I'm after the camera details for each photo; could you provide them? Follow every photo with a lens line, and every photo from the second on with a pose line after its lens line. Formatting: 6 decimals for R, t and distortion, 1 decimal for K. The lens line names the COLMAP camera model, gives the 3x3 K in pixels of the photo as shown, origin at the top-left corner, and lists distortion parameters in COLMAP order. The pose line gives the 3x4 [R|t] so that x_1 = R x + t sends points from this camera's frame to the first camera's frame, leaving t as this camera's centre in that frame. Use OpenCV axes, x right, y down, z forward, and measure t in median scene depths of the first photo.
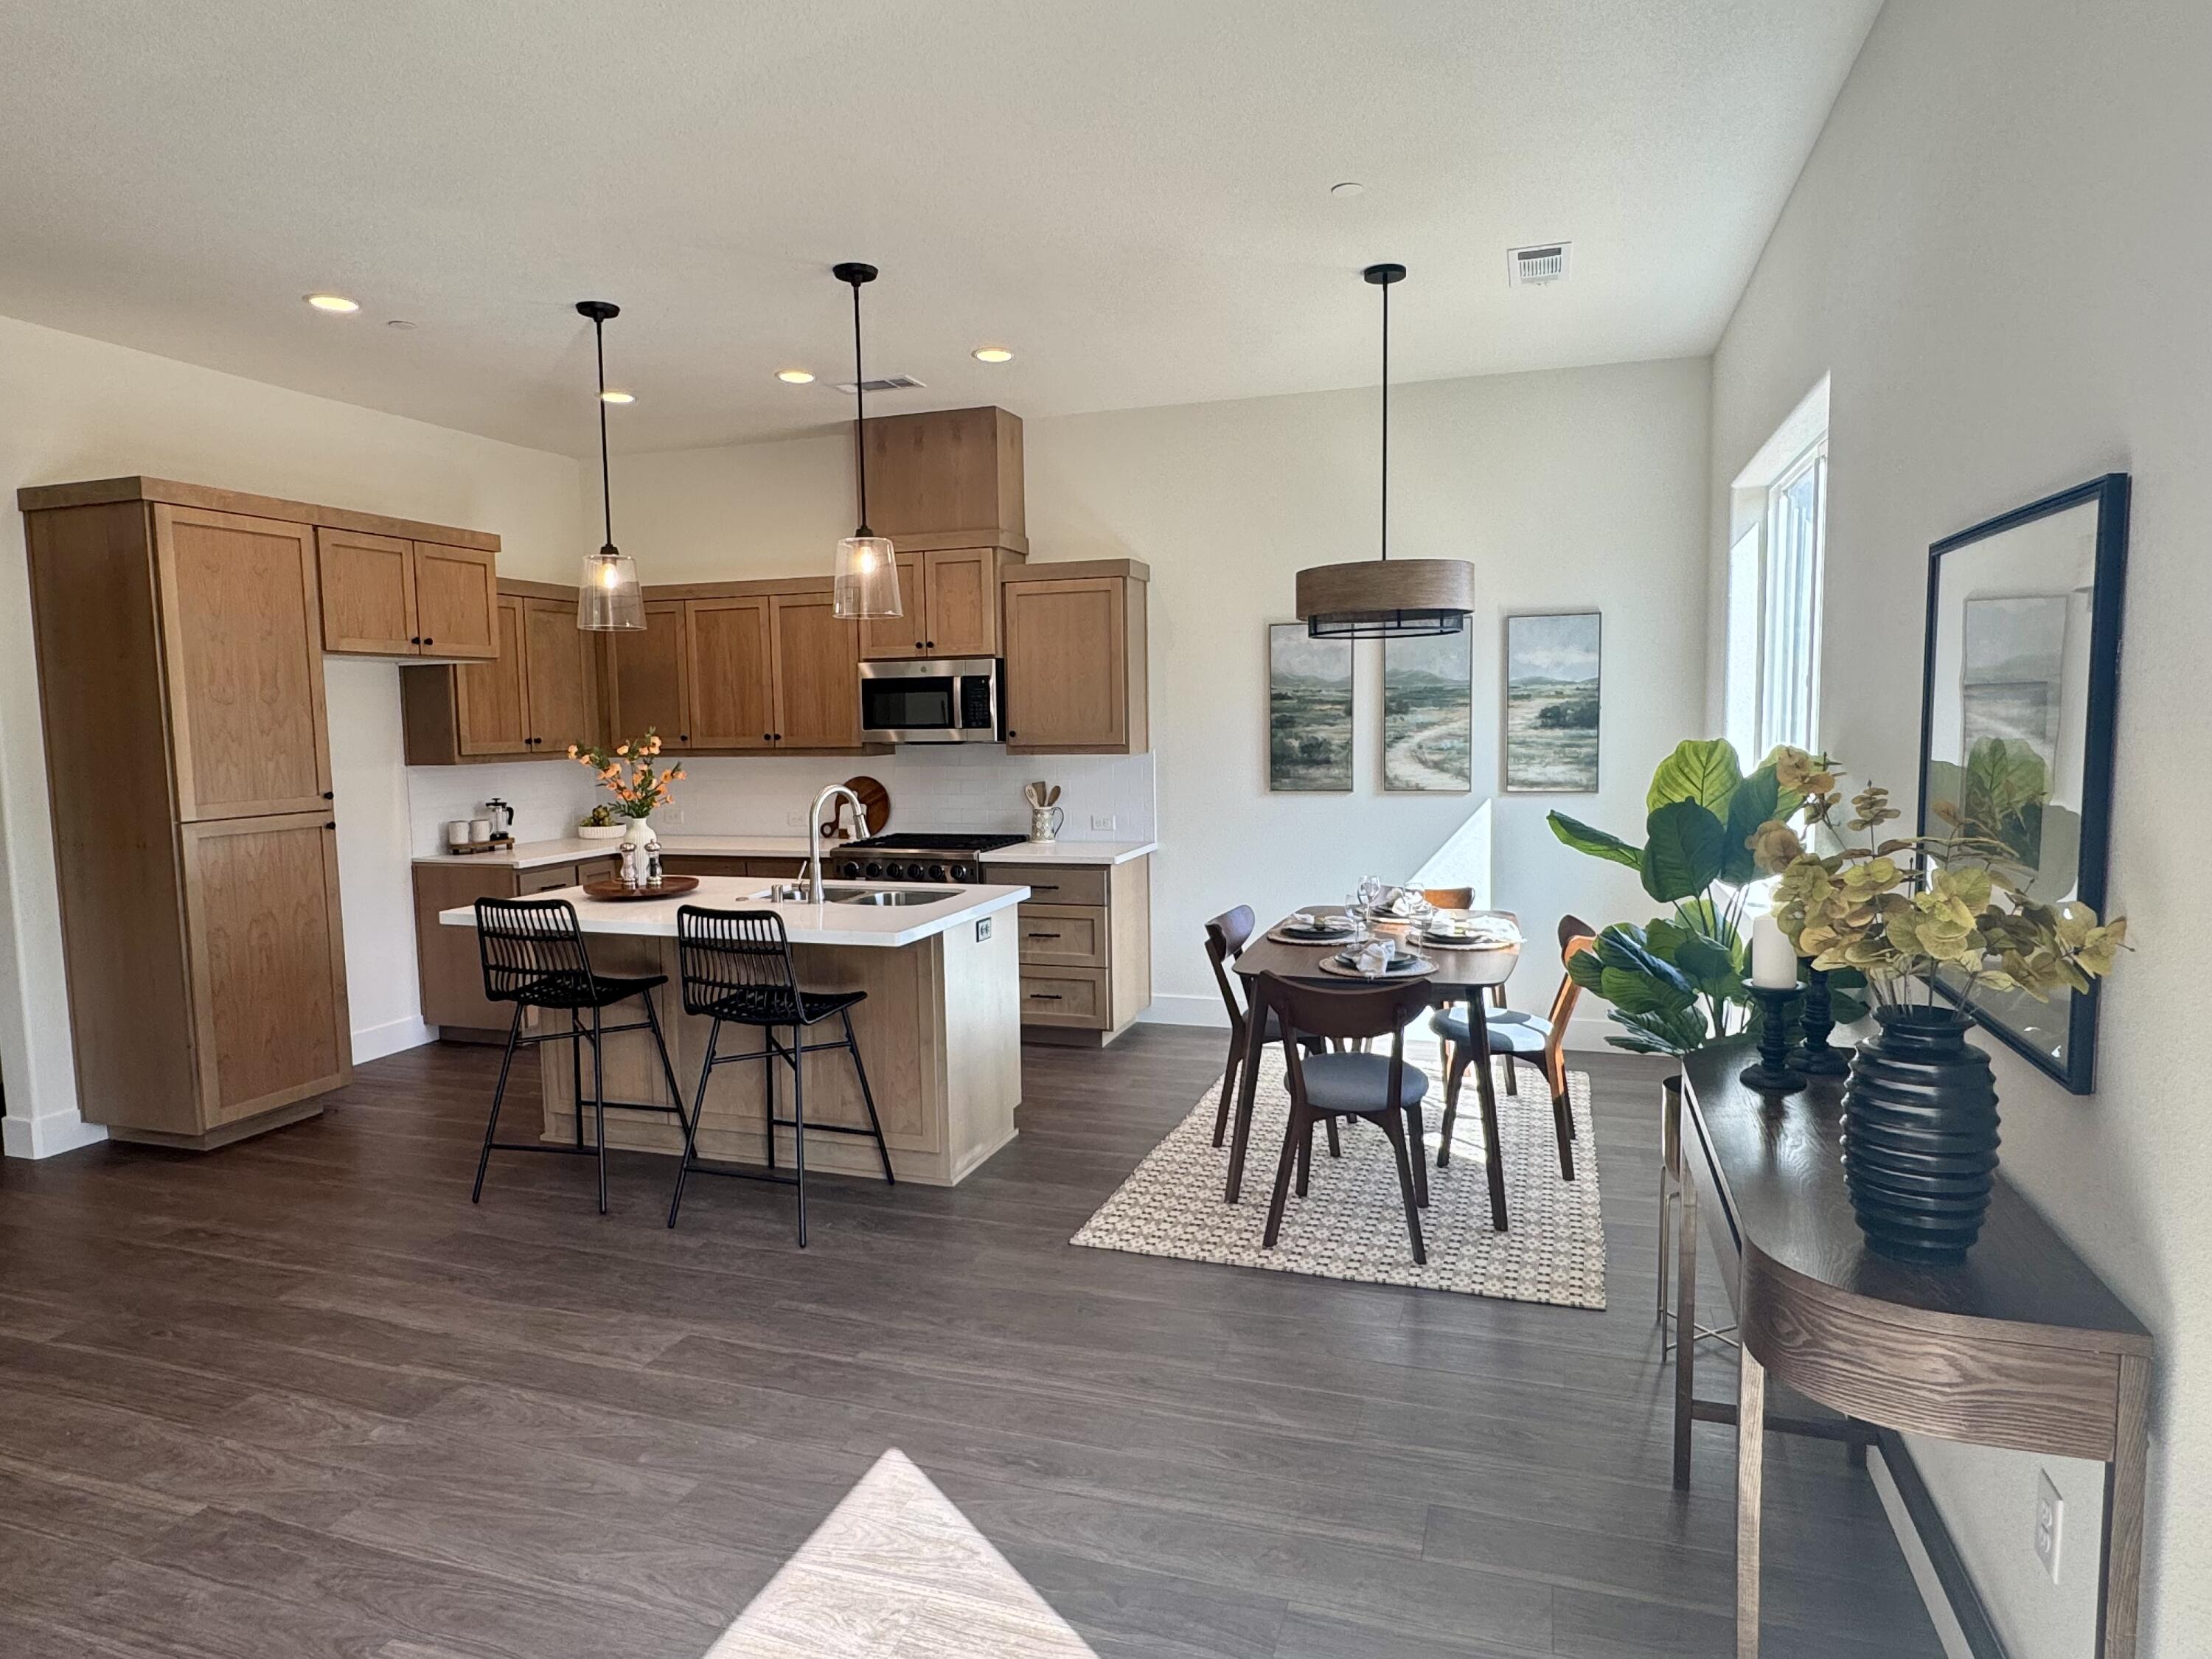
lens RADIAL K [[1298.0, 0, 1105.4], [0, 1298.0, 835.4], [0, 0, 1]] dist [0.002649, 0.000730]
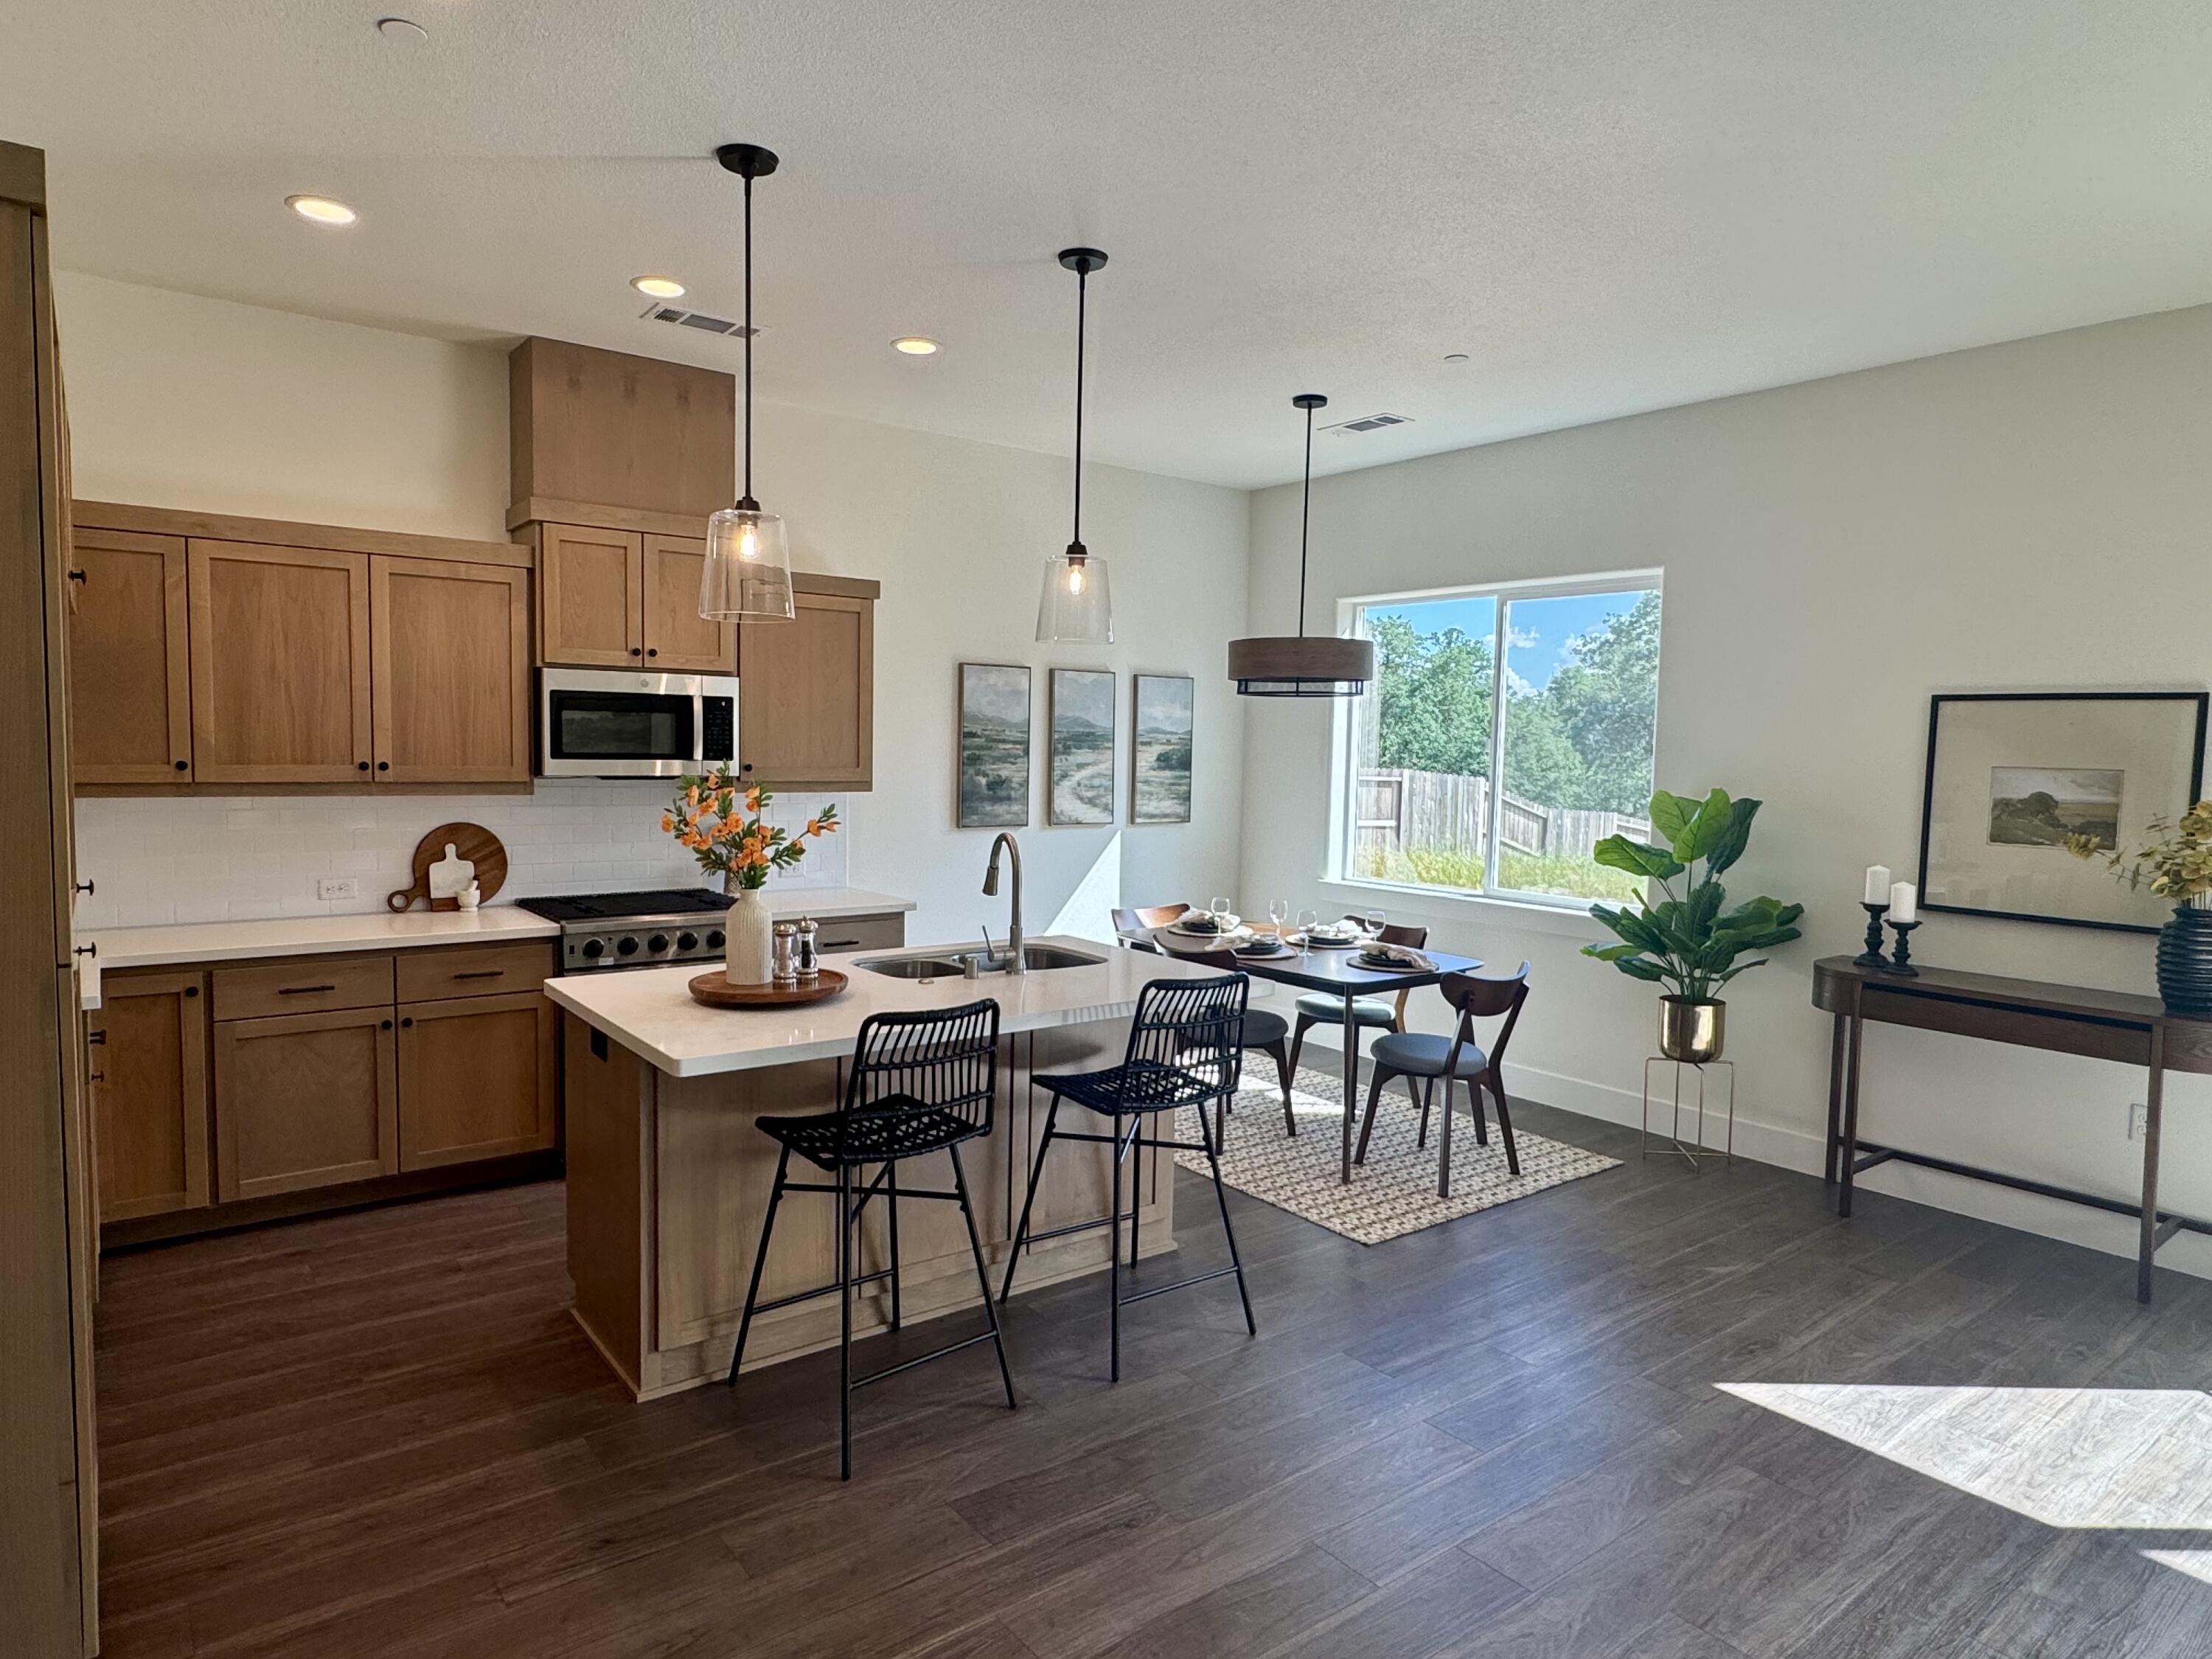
lens RADIAL K [[1298.0, 0, 1102.4], [0, 1298.0, 824.7], [0, 0, 1]] dist [0.002649, 0.000730]
pose [[0.557110, -0.024777, 0.830069, -0.679360], [0.045049, 0.998985, -0.000416, -0.032449], [-0.829216, 0.037626, 0.557660, 0.361009]]
